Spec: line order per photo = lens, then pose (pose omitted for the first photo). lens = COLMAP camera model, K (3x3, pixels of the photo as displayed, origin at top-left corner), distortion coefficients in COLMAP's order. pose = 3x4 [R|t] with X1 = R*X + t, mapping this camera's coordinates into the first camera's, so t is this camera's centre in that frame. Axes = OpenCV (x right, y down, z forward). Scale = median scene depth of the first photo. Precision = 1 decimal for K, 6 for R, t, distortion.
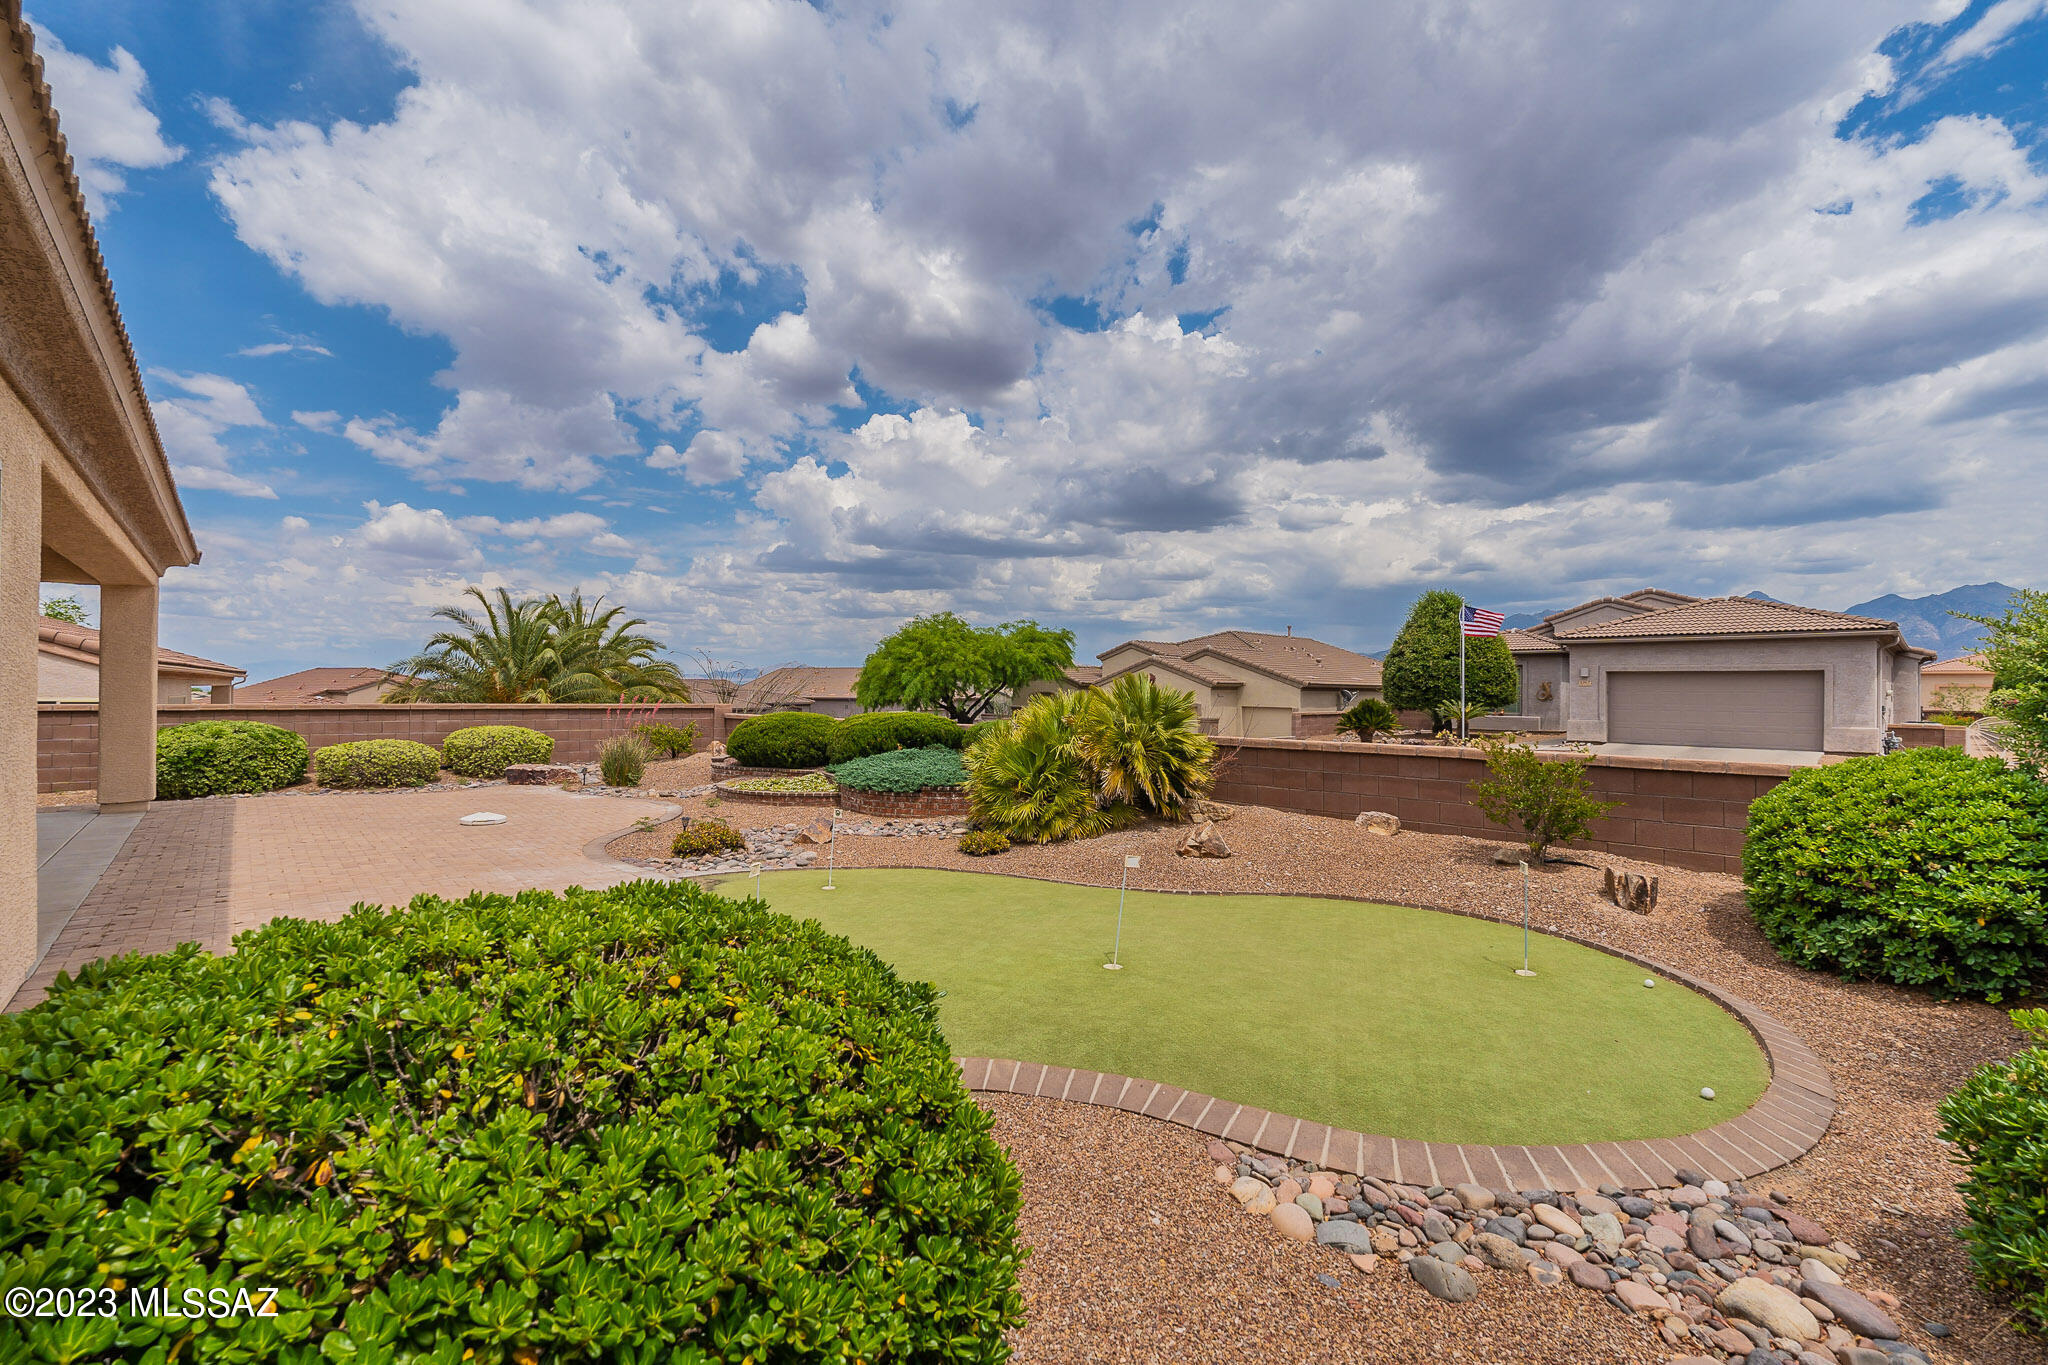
lens RADIAL K [[905.4, 0, 1077.4], [0, 905.4, 660.1], [0, 0, 1]] dist [-0.003556, -0.001293]
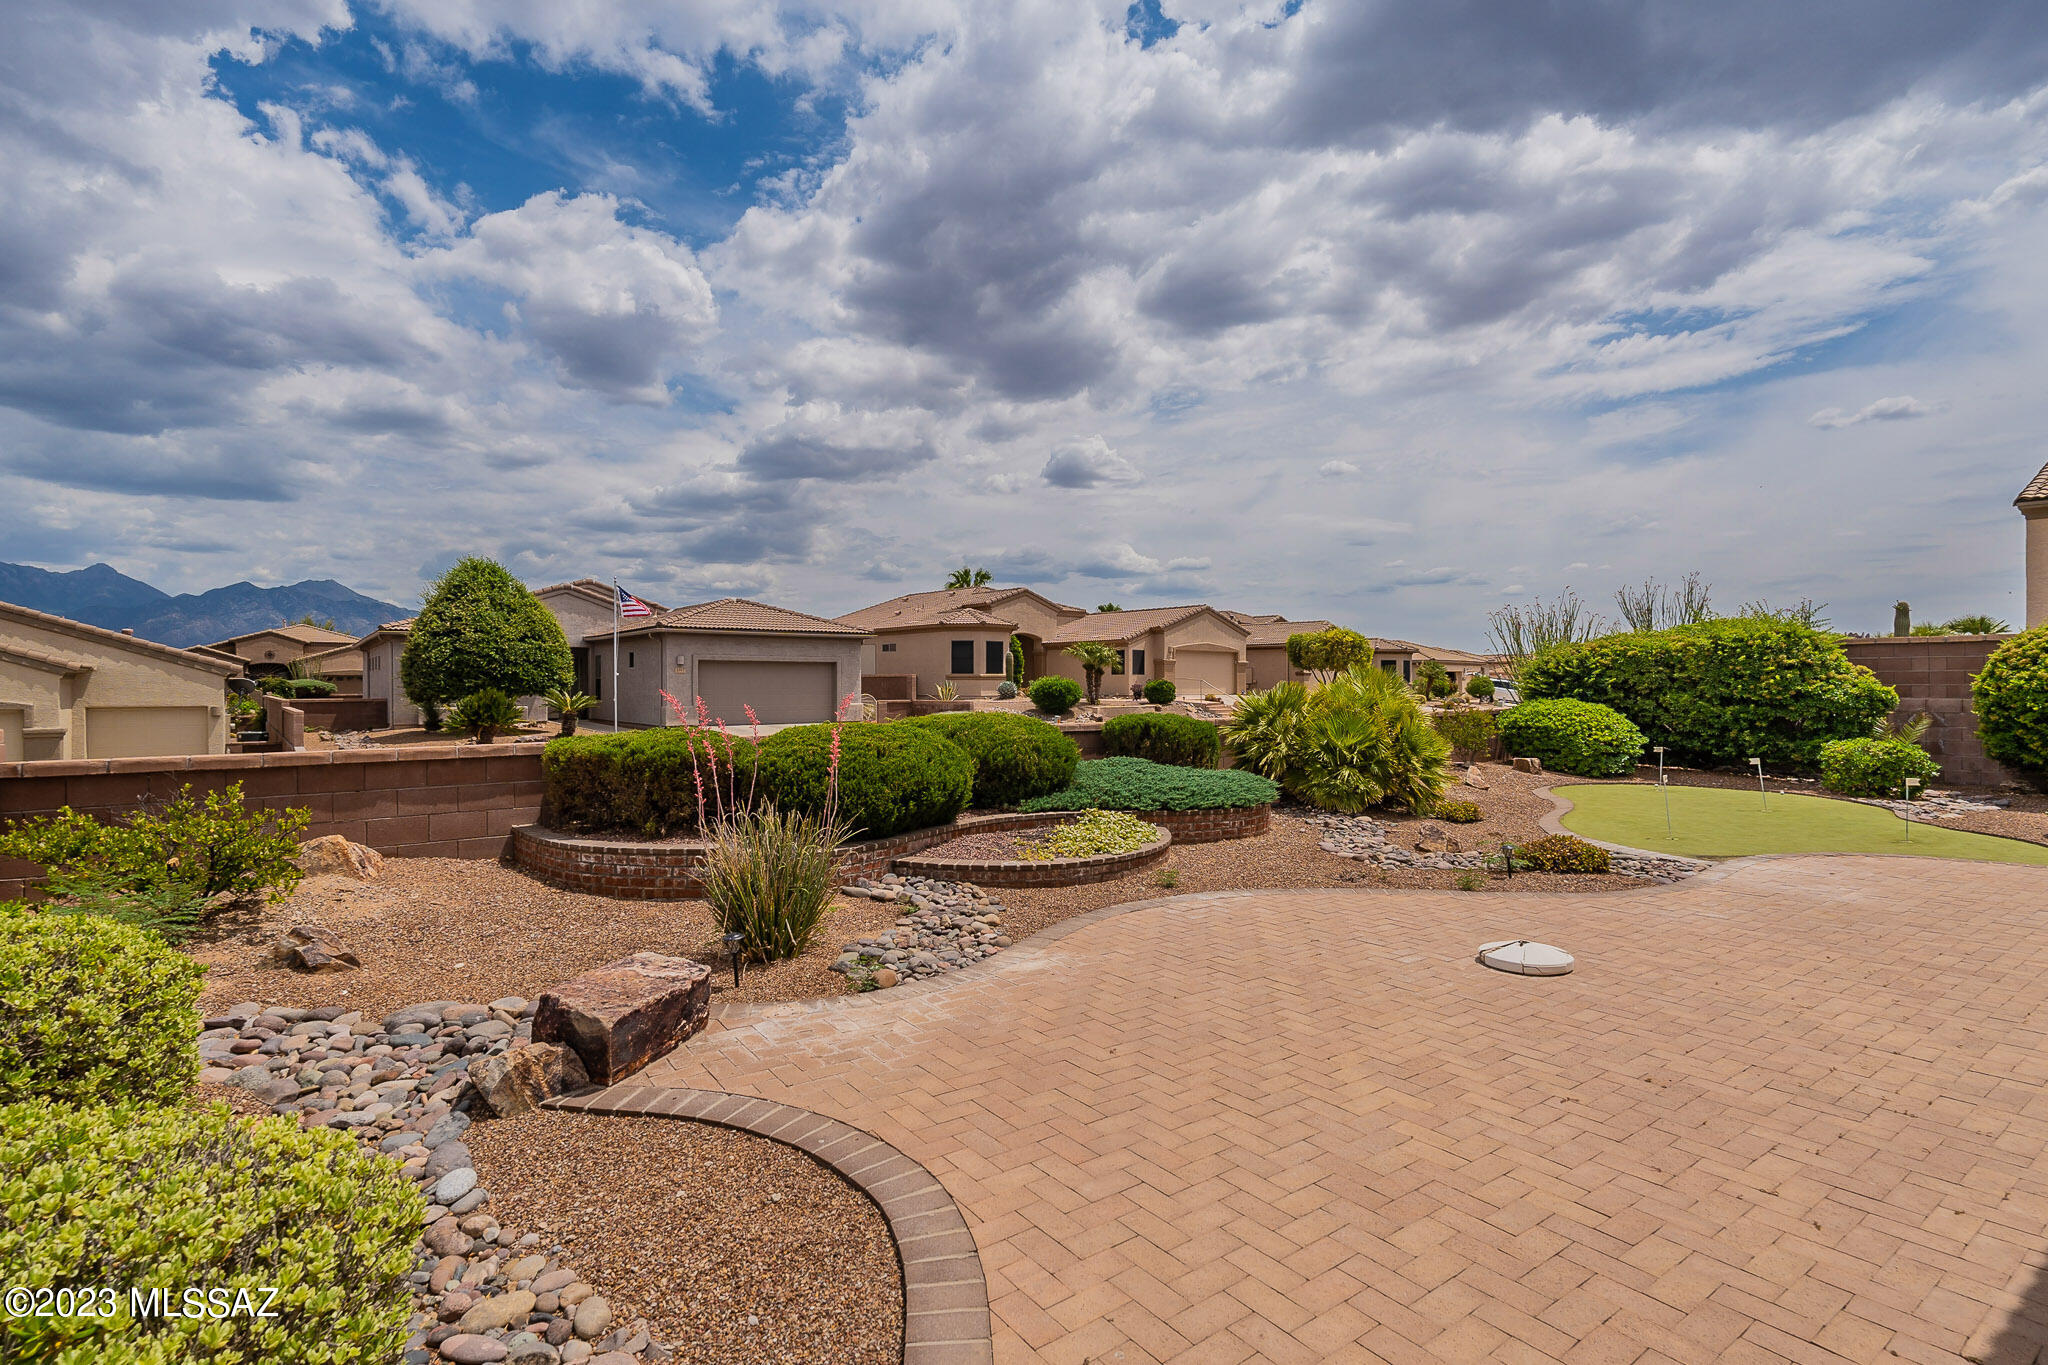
lens RADIAL K [[957.0, 0, 985.7], [0, 957.0, 716.3], [0, 0, 1]] dist [-0.000336, 0.001173]
pose [[0.126721, -0.043811, 0.990970, -0.368668], [-0.028296, 0.998458, 0.047760, 0.011316], [-0.991535, -0.034092, 0.125286, 0.376034]]
